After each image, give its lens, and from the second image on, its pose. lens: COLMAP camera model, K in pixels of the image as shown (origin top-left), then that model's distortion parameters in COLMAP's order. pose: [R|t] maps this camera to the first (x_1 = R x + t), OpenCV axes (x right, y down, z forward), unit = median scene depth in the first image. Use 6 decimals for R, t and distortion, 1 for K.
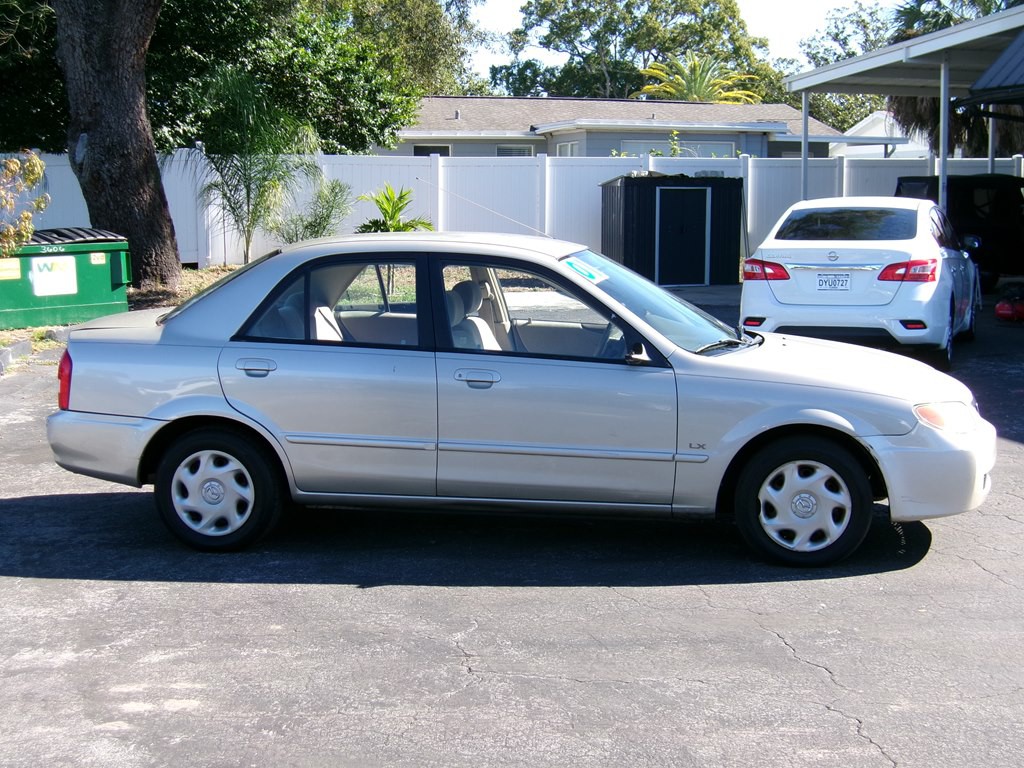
lens RADIAL K [[1593.0, 0, 505.2], [0, 1593.0, 415.1], [0, 0, 1]] dist [-0.123504, 0.000000]
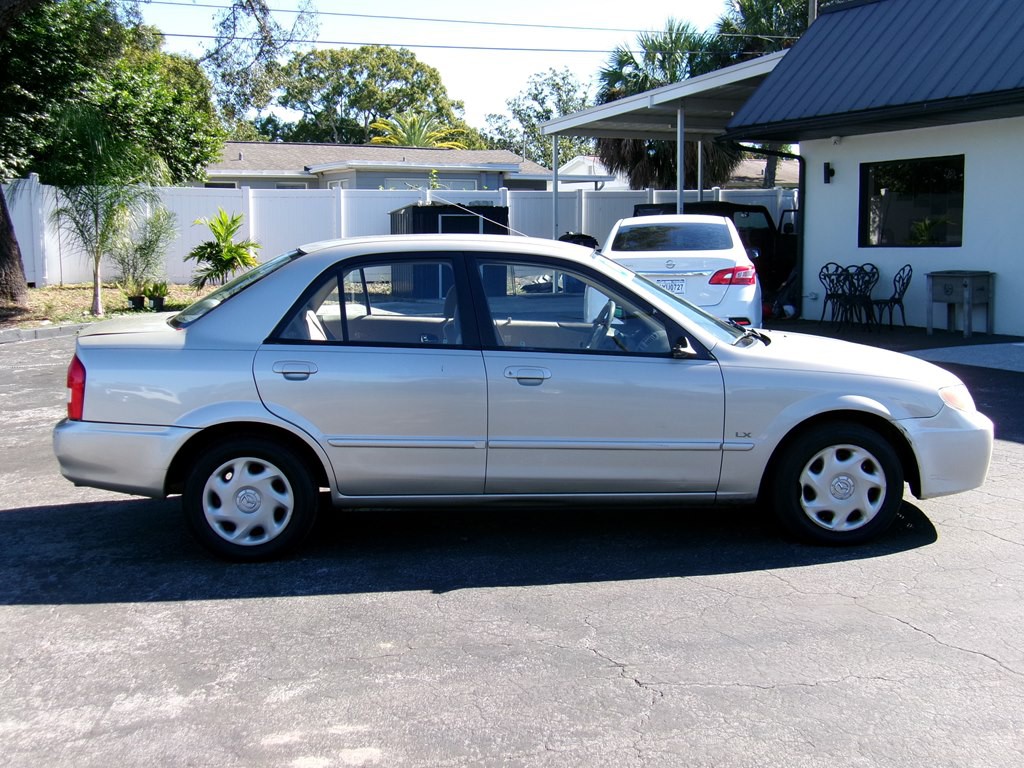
lens RADIAL K [[1266.1, 0, 506.8], [0, 1266.1, 393.7], [0, 0, 1]] dist [-0.011267, 0.000000]
pose [[0.977476, -0.030329, 0.208857, -0.170413], [0.032319, 0.999459, -0.006122, -0.006039], [-0.208559, 0.012735, 0.977927, 0.190076]]
